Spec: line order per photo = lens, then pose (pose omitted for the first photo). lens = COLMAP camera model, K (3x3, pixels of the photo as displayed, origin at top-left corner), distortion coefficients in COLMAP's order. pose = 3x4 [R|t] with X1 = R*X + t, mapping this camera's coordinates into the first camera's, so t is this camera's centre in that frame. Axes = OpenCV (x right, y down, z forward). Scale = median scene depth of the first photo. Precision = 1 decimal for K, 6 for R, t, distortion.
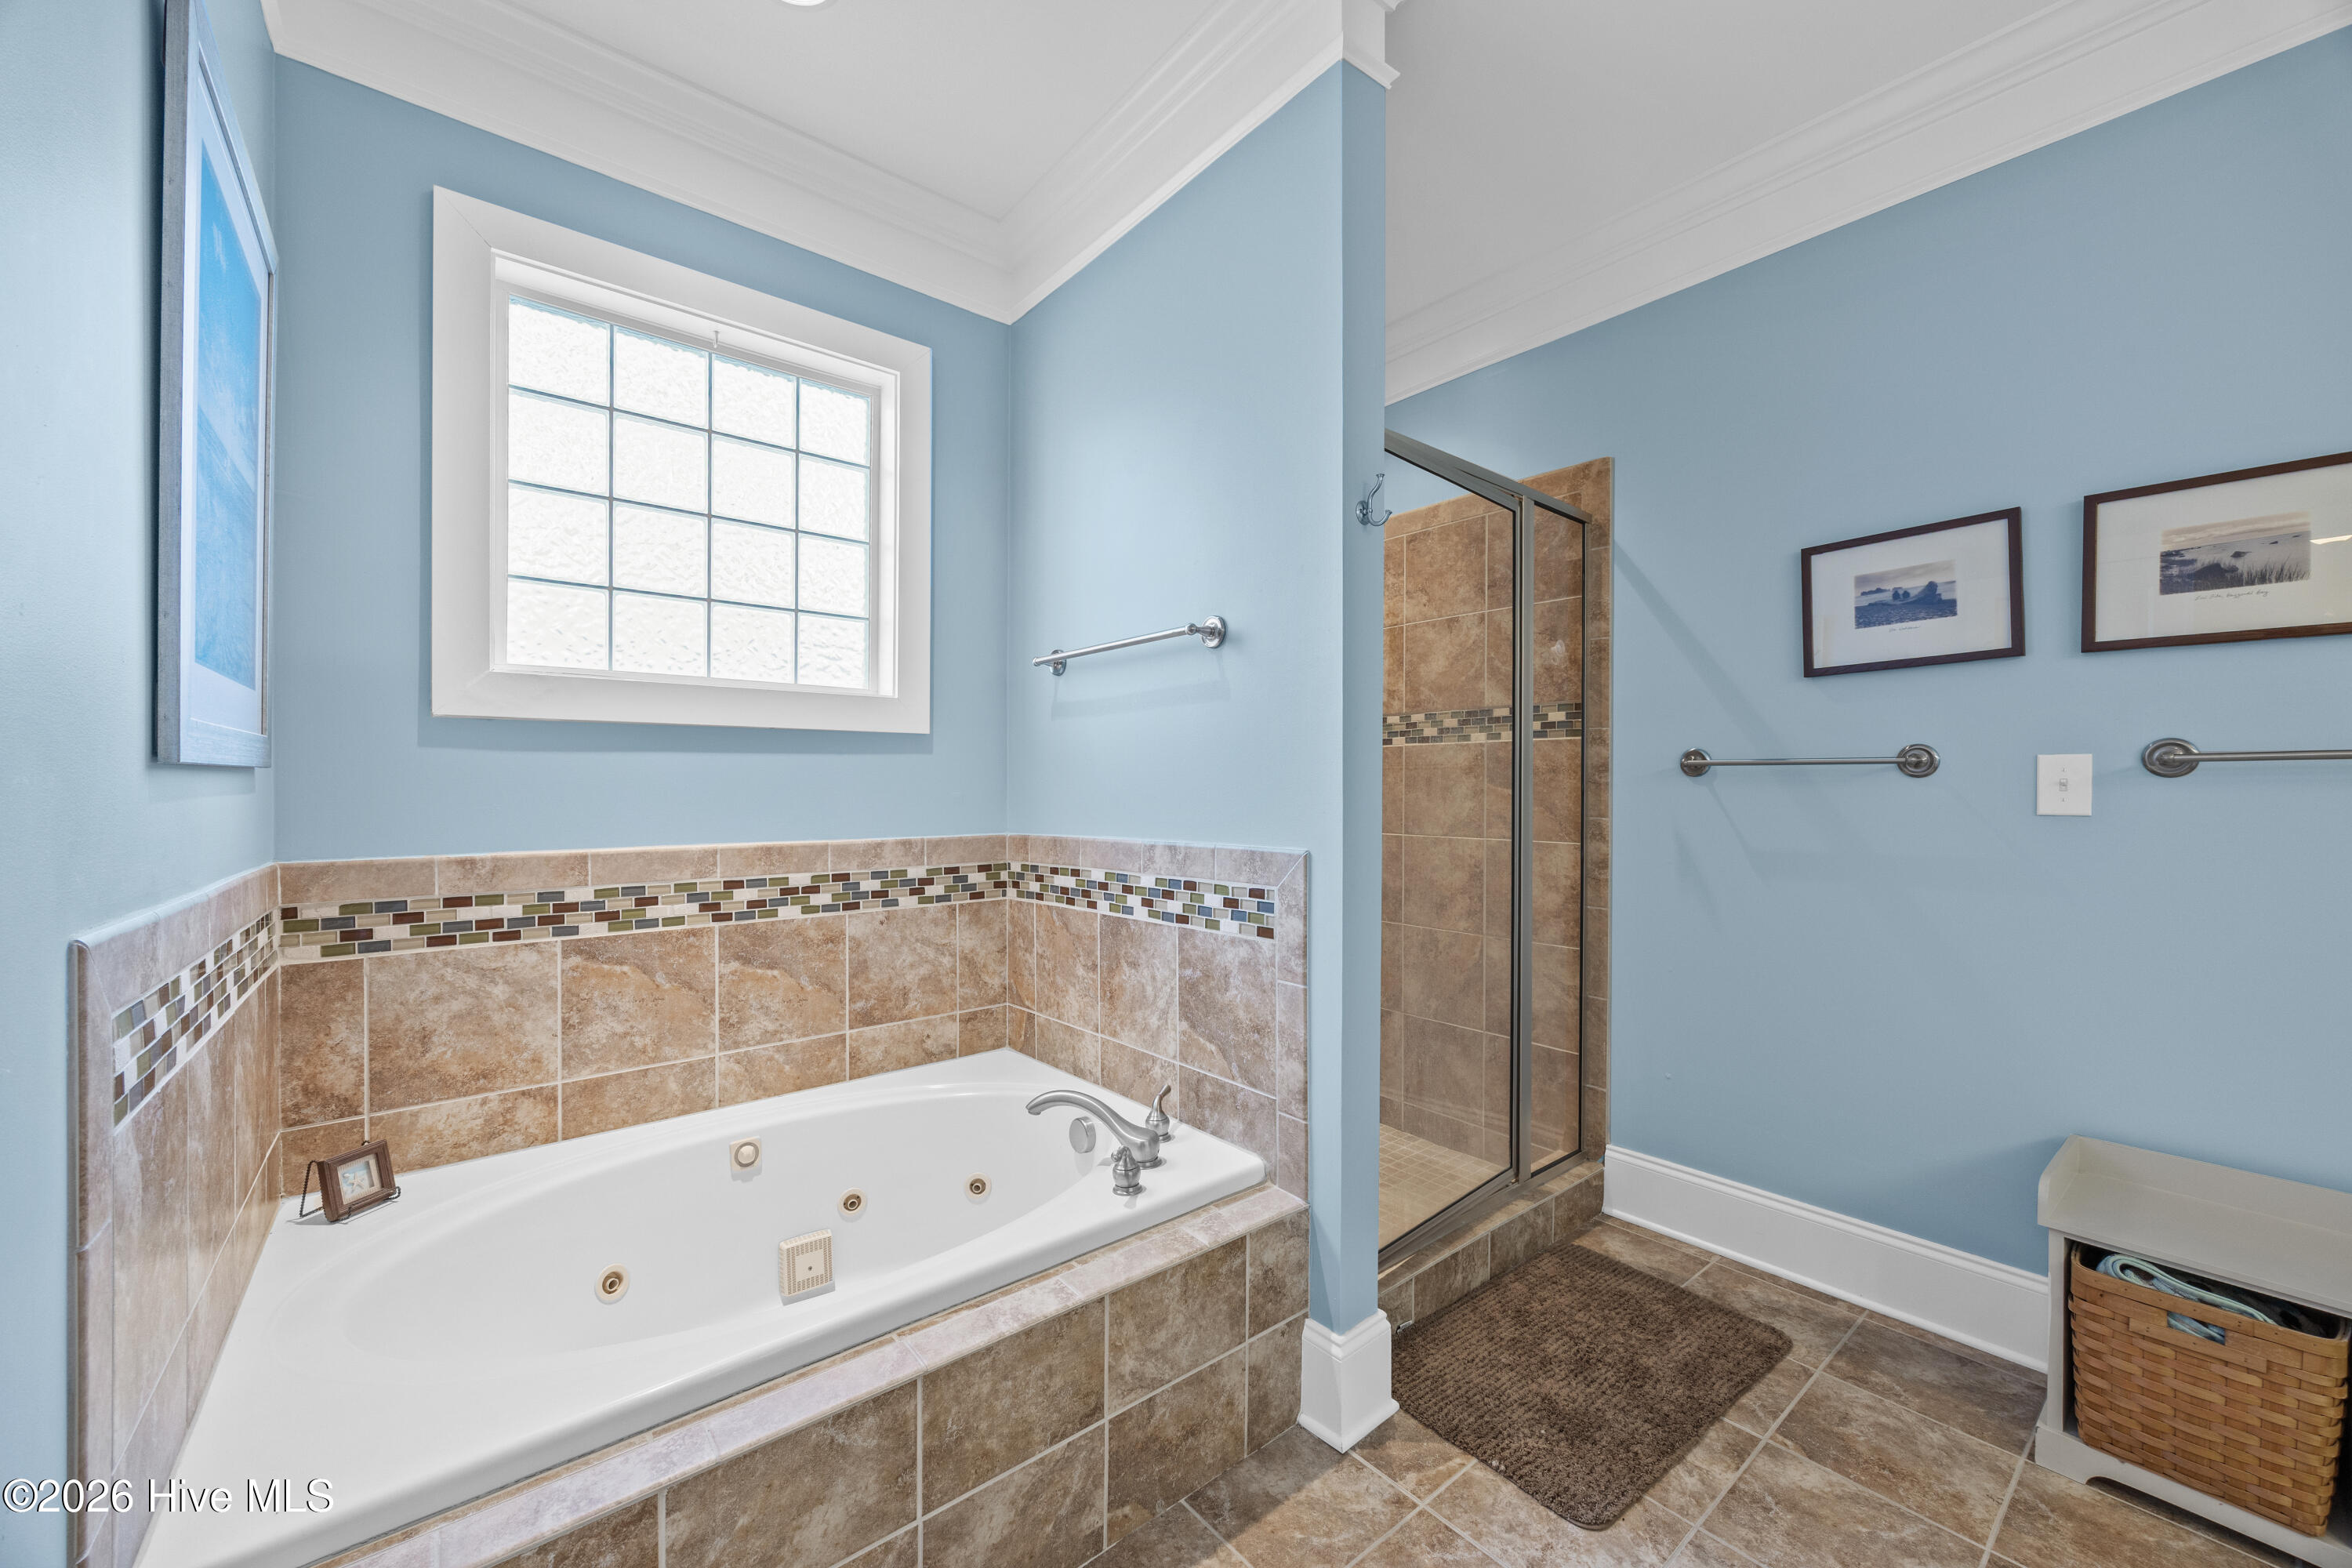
lens RADIAL K [[890.3, 0, 1168.3], [0, 890.3, 787.8], [0, 0, 1]] dist [0.000443, -0.000193]
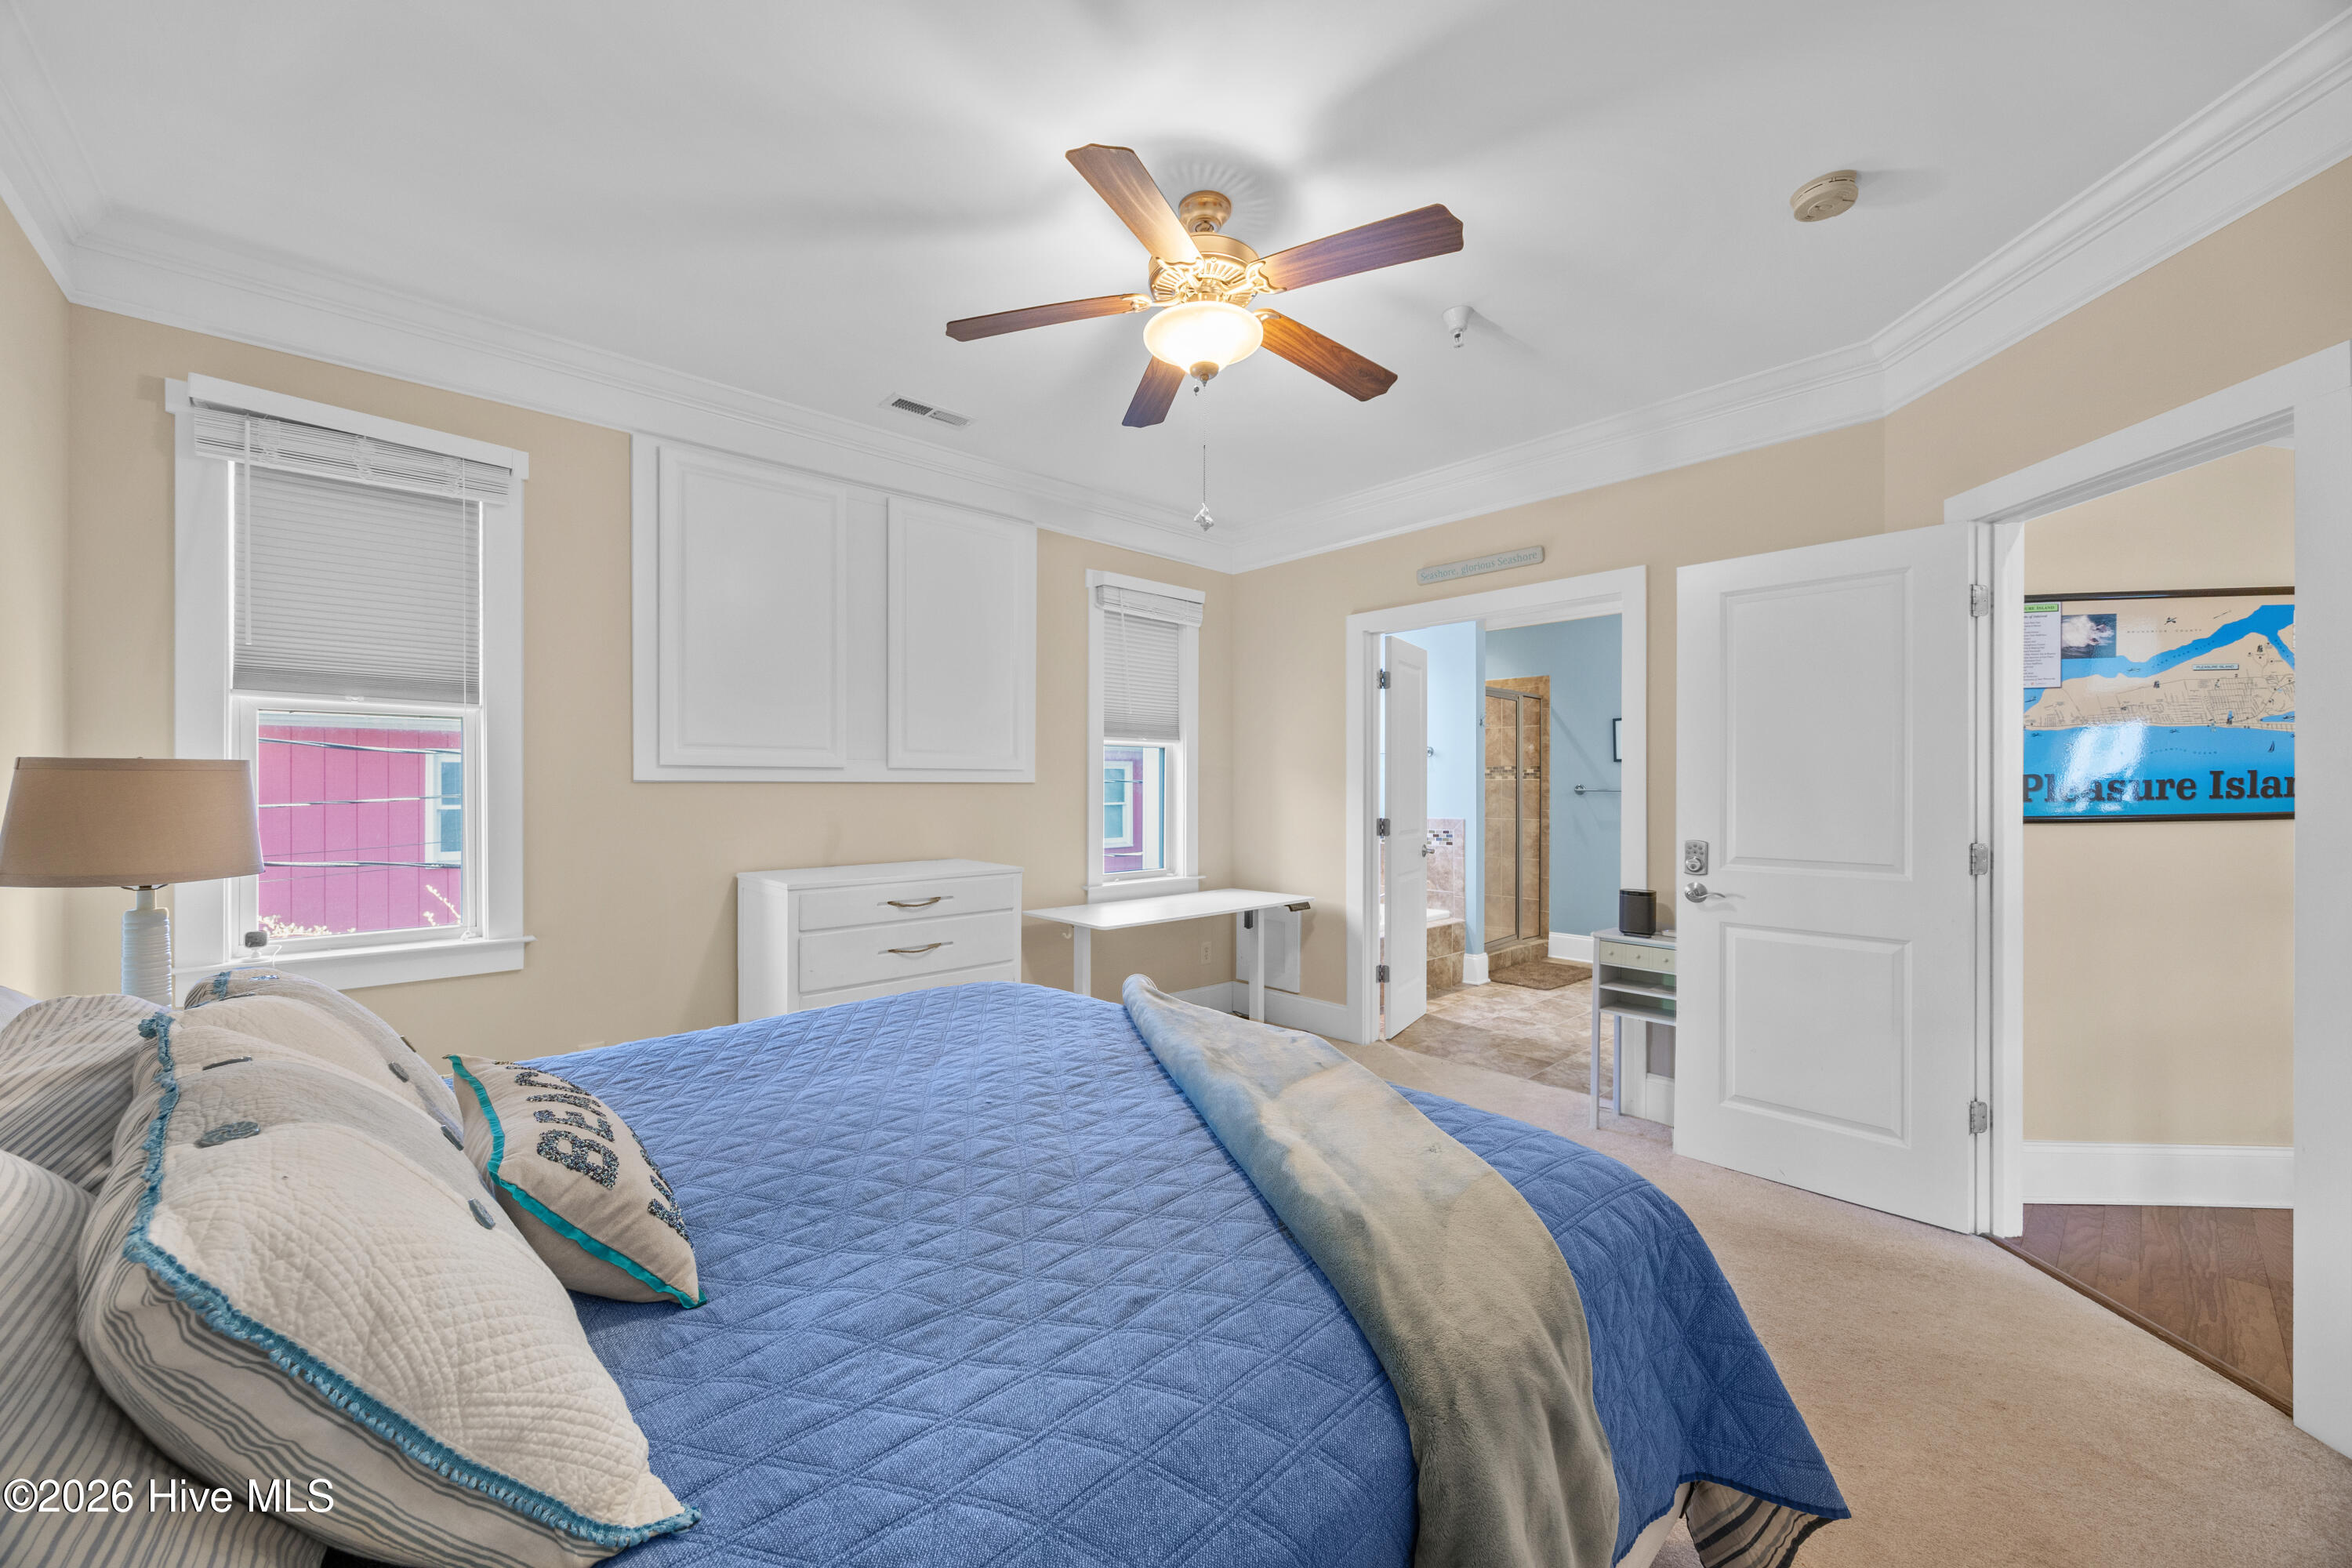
lens RADIAL K [[900.5, 0, 1175.8], [0, 900.5, 780.2], [0, 0, 1]] dist [-0.000140, 0.000085]
pose [[0.998257, -0.001277, 0.058996, -0.796454], [0.001799, 0.999960, -0.008794, -0.034261], [-0.058982, 0.008885, 0.998219, -1.655019]]
